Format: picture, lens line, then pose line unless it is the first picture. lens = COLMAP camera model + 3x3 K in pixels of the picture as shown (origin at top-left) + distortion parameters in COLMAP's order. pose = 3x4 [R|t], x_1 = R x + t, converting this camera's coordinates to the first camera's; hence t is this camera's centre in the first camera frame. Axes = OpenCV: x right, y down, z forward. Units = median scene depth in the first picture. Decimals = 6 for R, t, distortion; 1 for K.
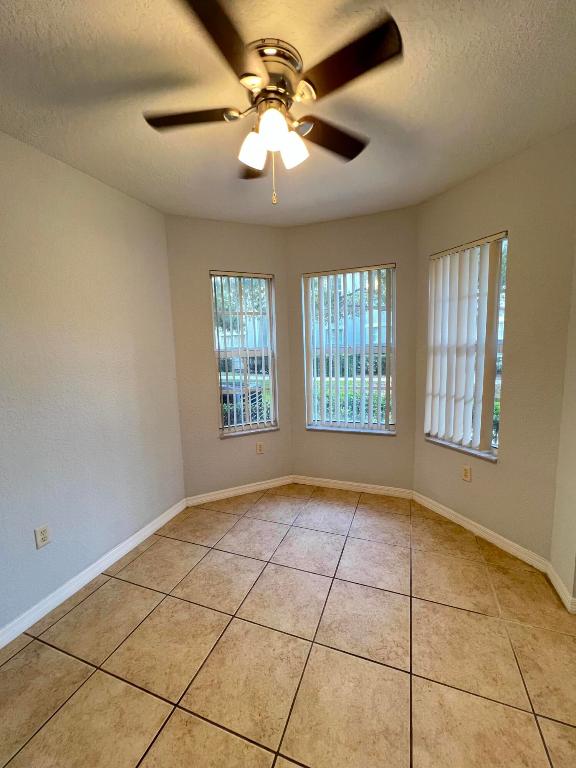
lens RADIAL K [[312.4, 0, 287.7], [0, 312.4, 382.0], [0, 0, 1]] dist [-0.002051, -0.000394]
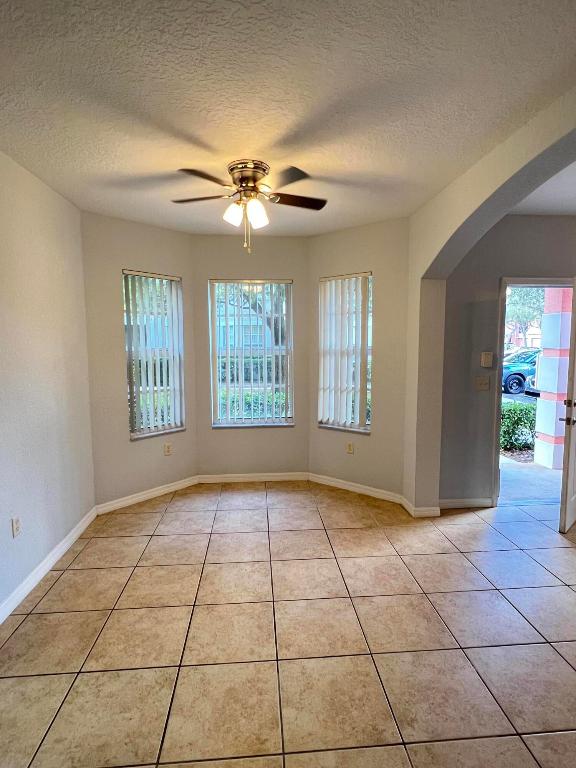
lens RADIAL K [[405.0, 0, 288.1], [0, 405.0, 384.6], [0, 0, 1]] dist [0.001313, 0.000686]
pose [[0.905392, -0.017155, 0.424231, -0.355558], [0.027789, 0.999435, -0.018892, 0.051817], [-0.423667, 0.028894, 0.905357, -0.407476]]
